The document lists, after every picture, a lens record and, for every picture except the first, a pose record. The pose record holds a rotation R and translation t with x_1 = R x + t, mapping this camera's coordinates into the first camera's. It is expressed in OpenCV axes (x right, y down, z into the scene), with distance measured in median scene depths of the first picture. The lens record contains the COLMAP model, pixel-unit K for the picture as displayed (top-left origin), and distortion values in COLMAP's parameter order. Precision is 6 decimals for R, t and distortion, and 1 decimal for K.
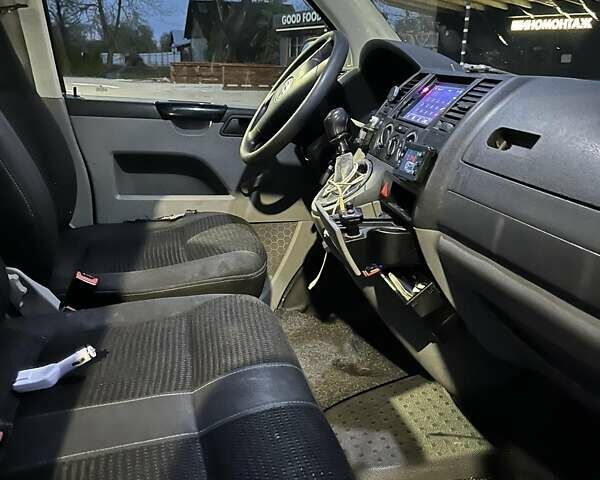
lens RADIAL K [[601.7, 0, 304.1], [0, 601.7, 238.7], [0, 0, 1]] dist [0.027717, 0.000000]
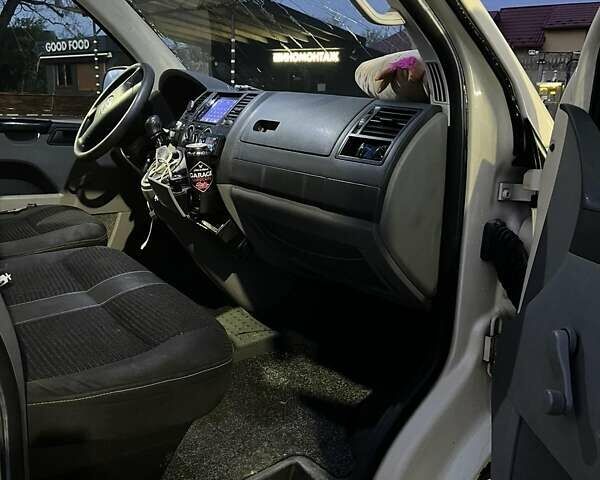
lens RADIAL K [[601.7, 0, 297.5], [0, 601.7, 237.3], [0, 0, 1]] dist [0.027717, 0.000000]
pose [[0.939234, -0.085603, 0.332433, -0.113950], [0.100905, 0.994473, -0.029010, 0.136298], [-0.328112, 0.060791, 0.942681, -0.416811]]
